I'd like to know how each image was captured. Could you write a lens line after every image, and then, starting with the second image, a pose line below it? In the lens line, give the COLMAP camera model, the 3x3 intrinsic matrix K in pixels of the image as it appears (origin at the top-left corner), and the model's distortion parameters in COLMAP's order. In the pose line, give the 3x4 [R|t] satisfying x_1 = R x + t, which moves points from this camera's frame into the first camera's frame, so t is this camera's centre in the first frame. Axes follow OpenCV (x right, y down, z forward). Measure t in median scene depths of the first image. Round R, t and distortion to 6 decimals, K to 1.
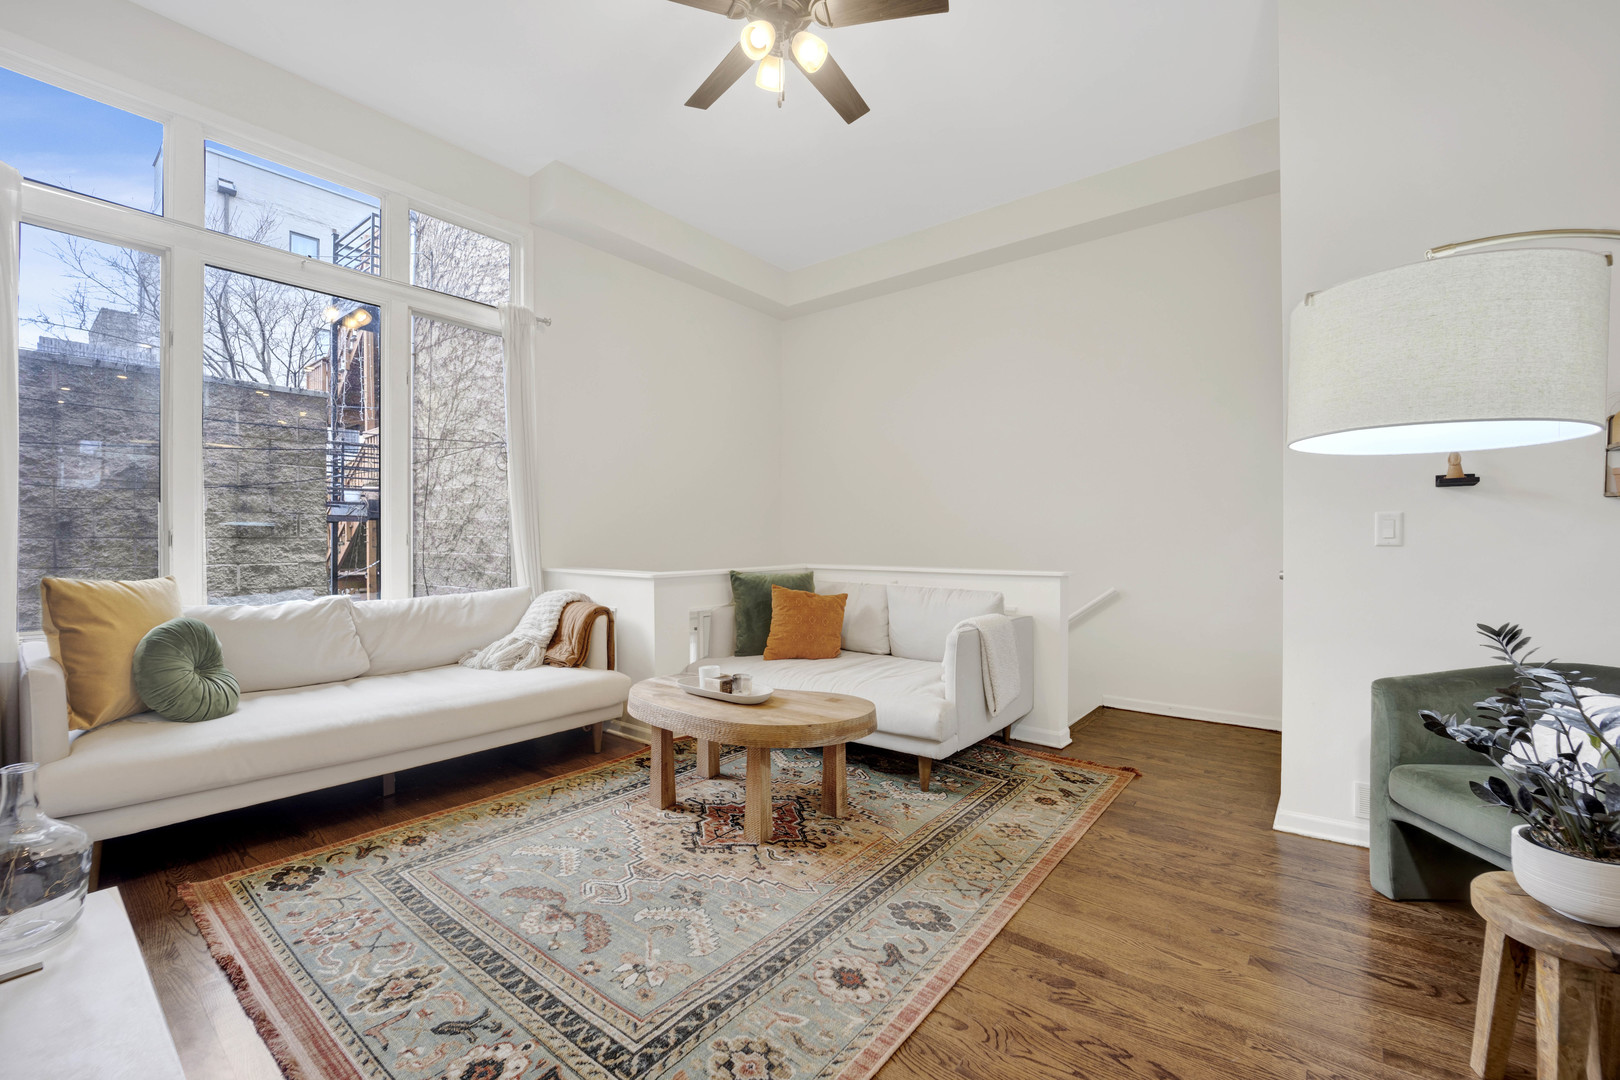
lens RADIAL K [[683.8, 0, 814.1], [0, 683.8, 537.2], [0, 0, 1]] dist [-0.026468, -0.000567]
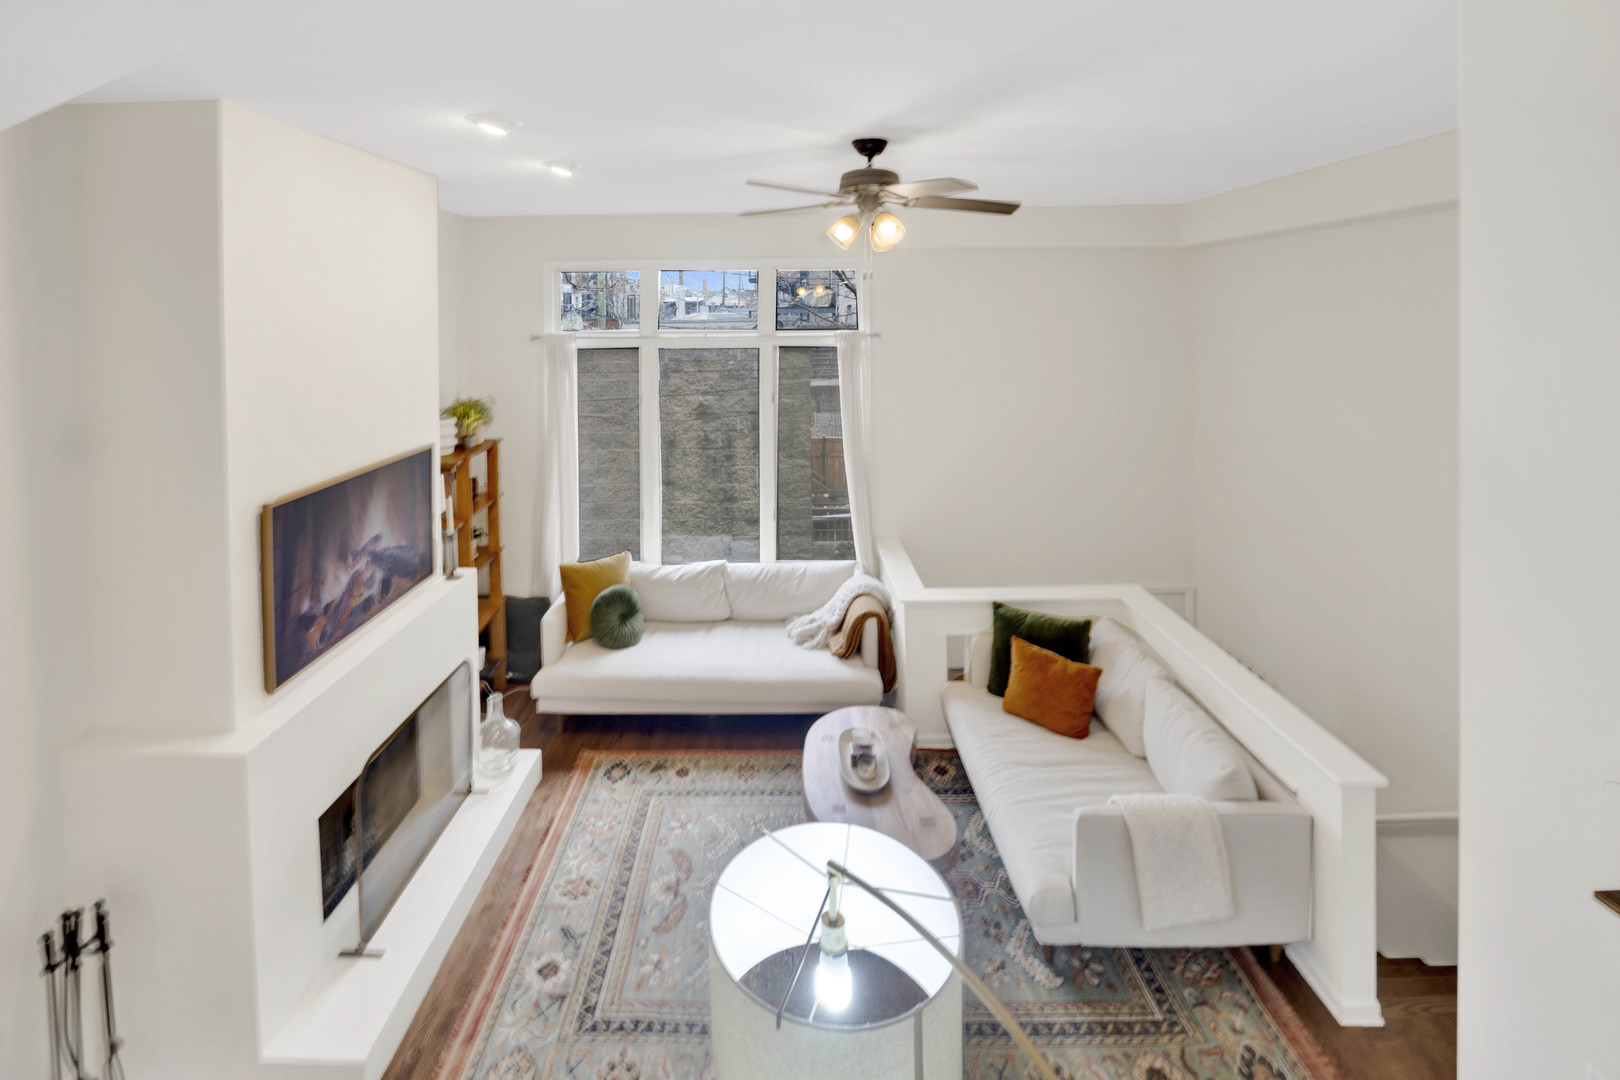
lens RADIAL K [[723.4, 0, 756.9], [0, 723.4, 315.3], [0, 0, 1]] dist [-0.017934, -0.000339]
pose [[0.595020, -0.003444, -0.803704, 0.881612], [0.008313, 0.999964, 0.001869, -0.633864], [0.803668, -0.007793, 0.595027, 0.152178]]
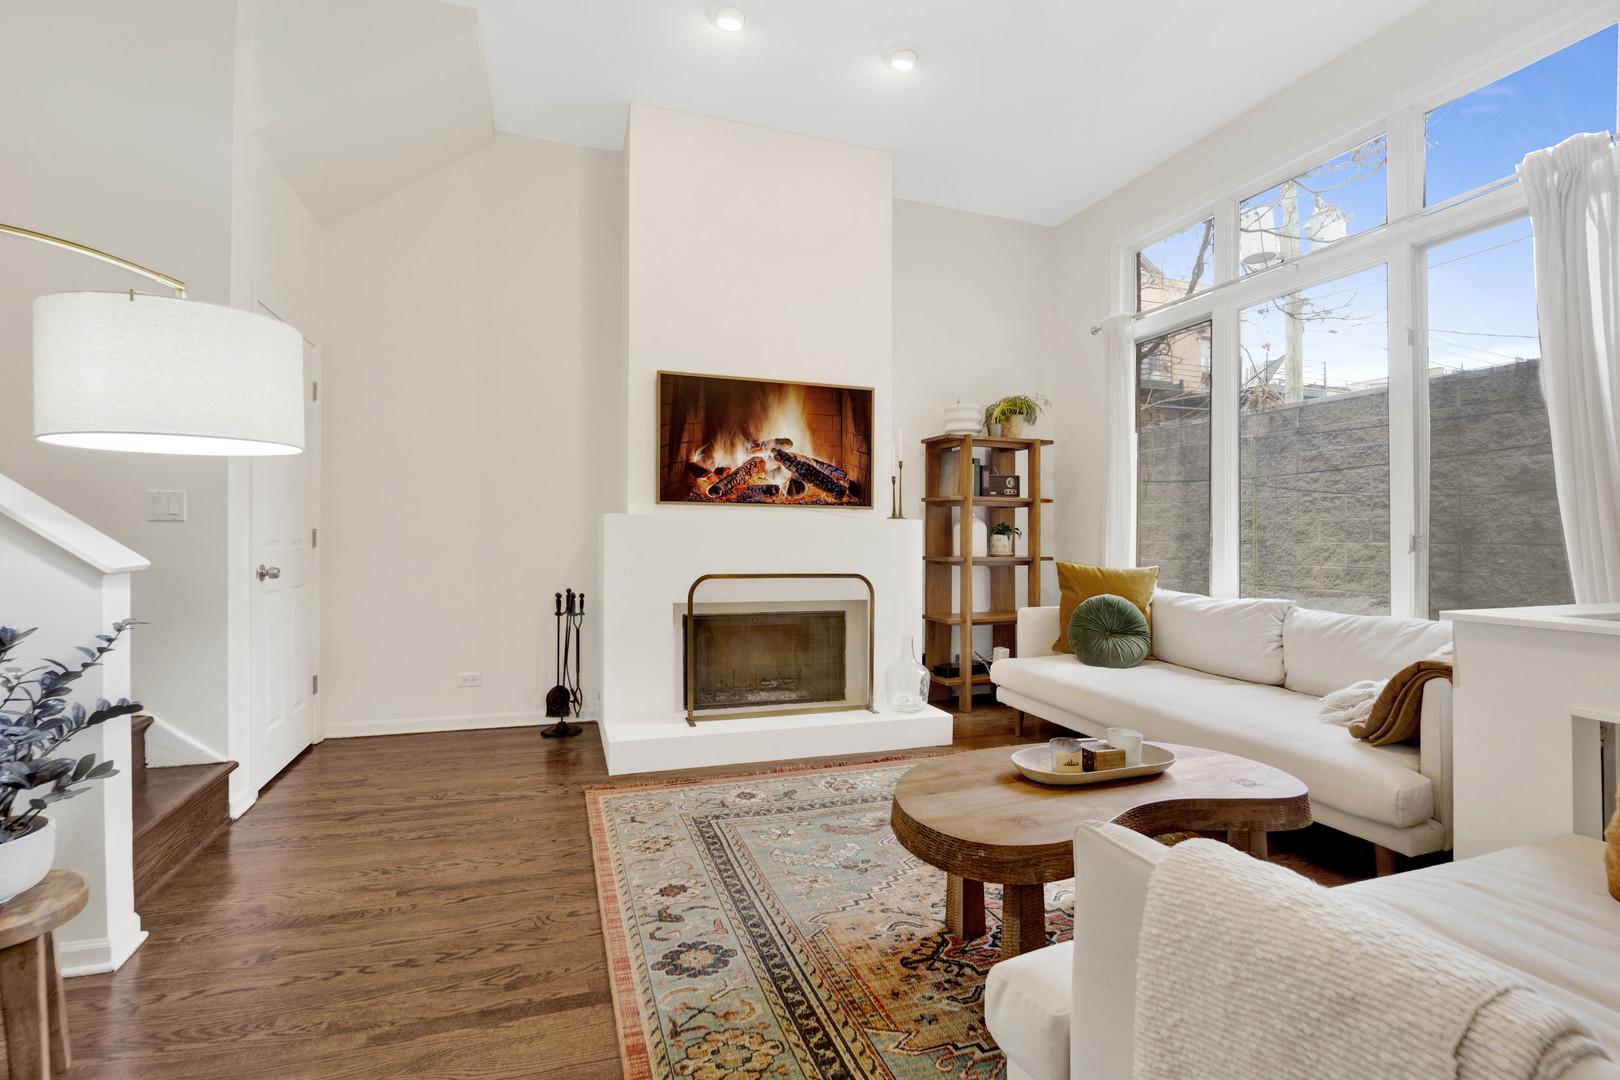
lens RADIAL K [[713.8, 0, 799.0], [0, 713.8, 541.8], [0, 0, 1]] dist [-0.032449, -0.007945]
pose [[-0.550169, -0.006131, -0.835031, 0.692194], [-0.014382, 0.999894, 0.002134, 0.019712], [0.834929, 0.013184, -0.550199, 1.320924]]
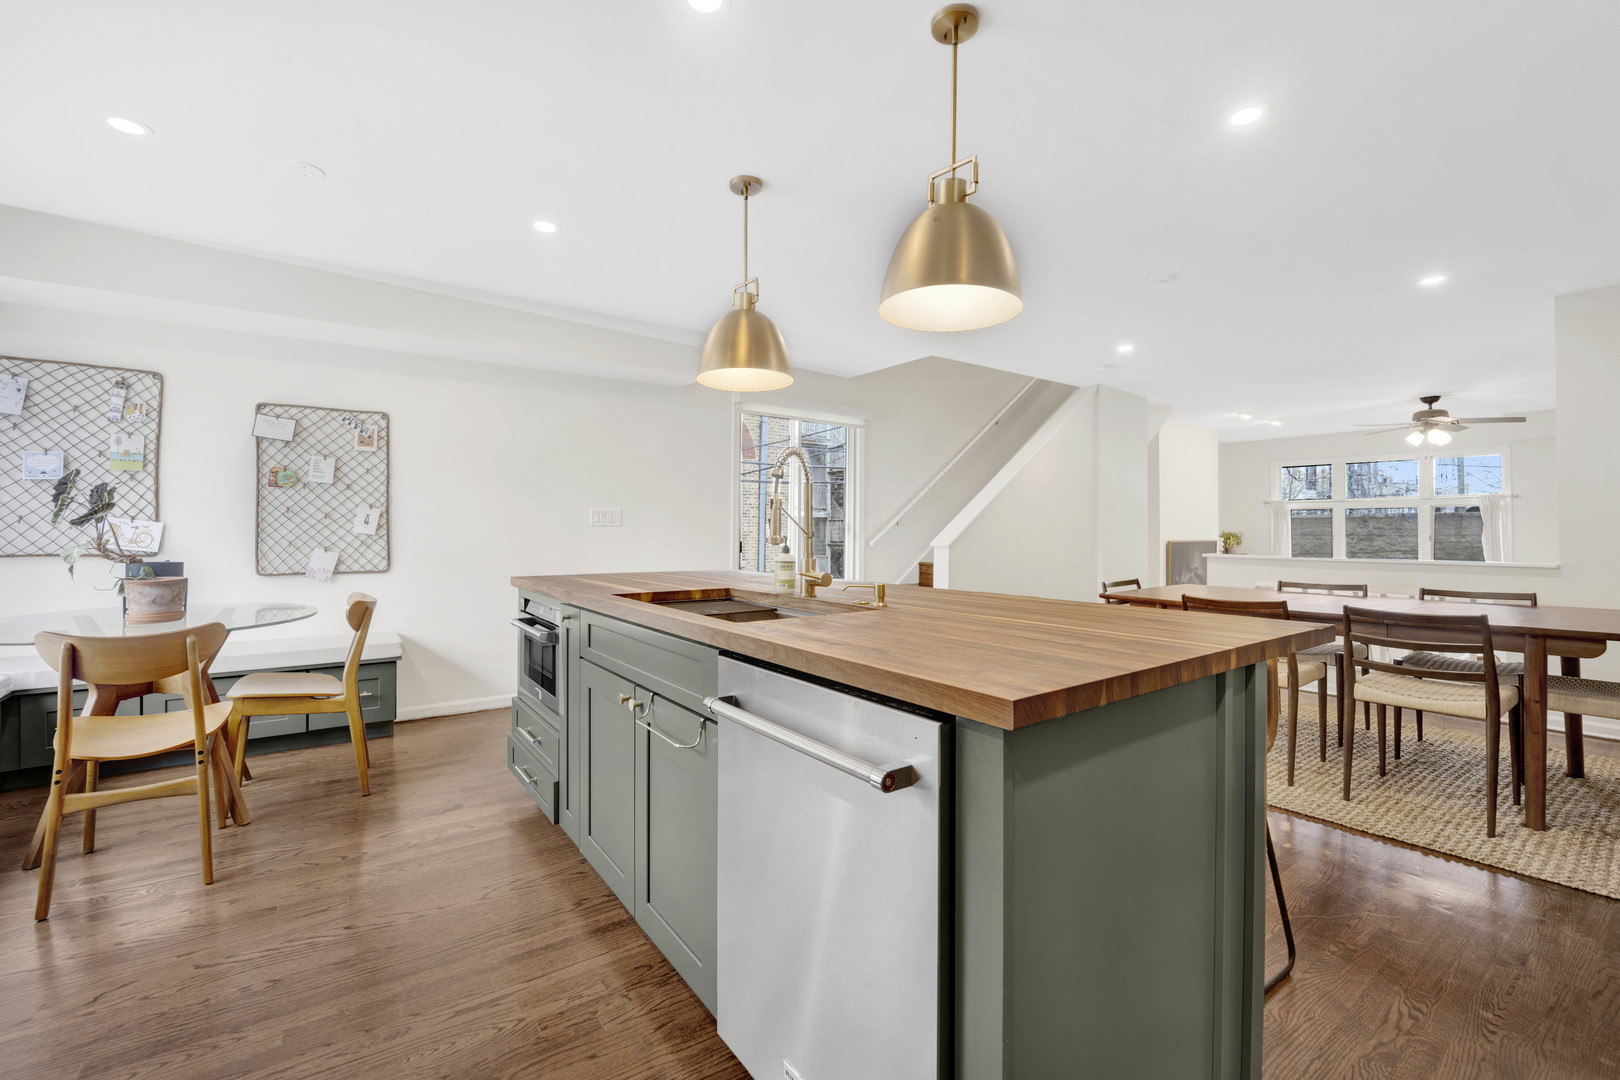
lens RADIAL K [[670.1, 0, 804.0], [0, 670.1, 520.1], [0, 0, 1]] dist [-0.024391, 0.000137]
pose [[-0.284490, -0.016703, -0.958533, 3.177842], [0.002717, 0.999830, -0.018229, -0.410325], [0.958675, -0.007790, -0.284396, -0.570468]]
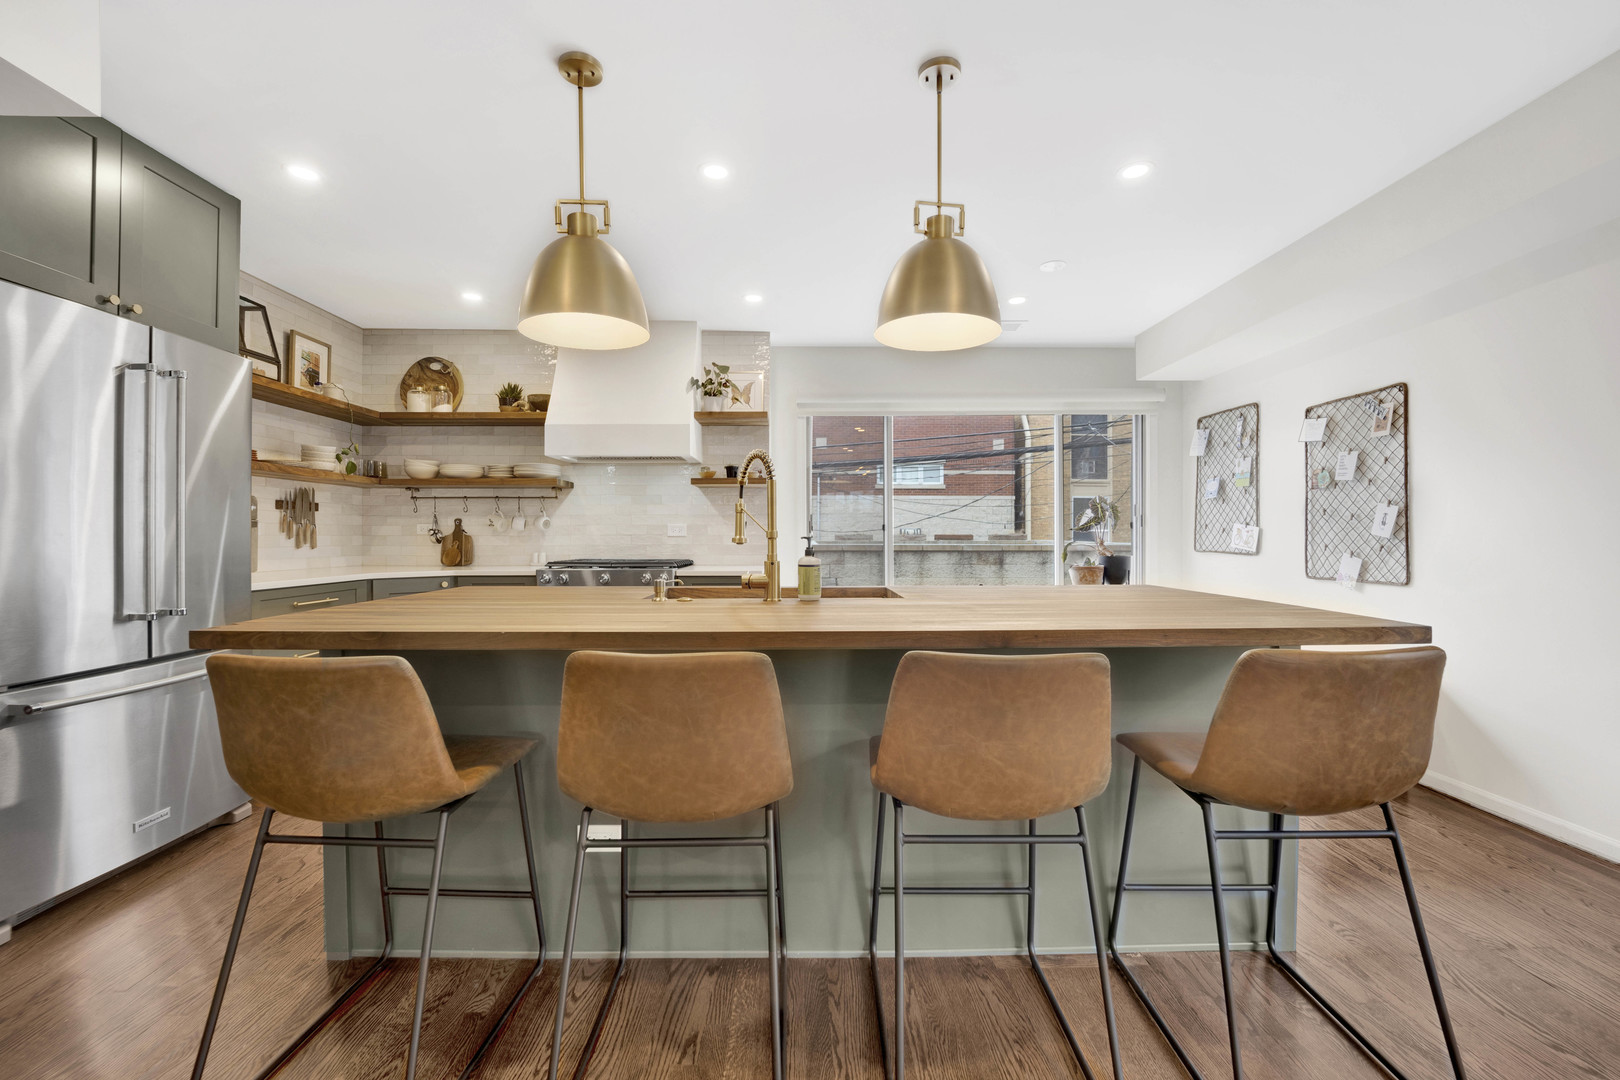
lens RADIAL K [[665.3, 0, 805.8], [0, 665.3, 541.3], [0, 0, 1]] dist [-0.015547, -0.000160]
pose [[-0.634247, -0.004803, 0.773115, 1.686898], [-0.002461, 0.999988, 0.004194, -0.402641], [-0.773126, 0.000758, -0.634251, -0.322935]]
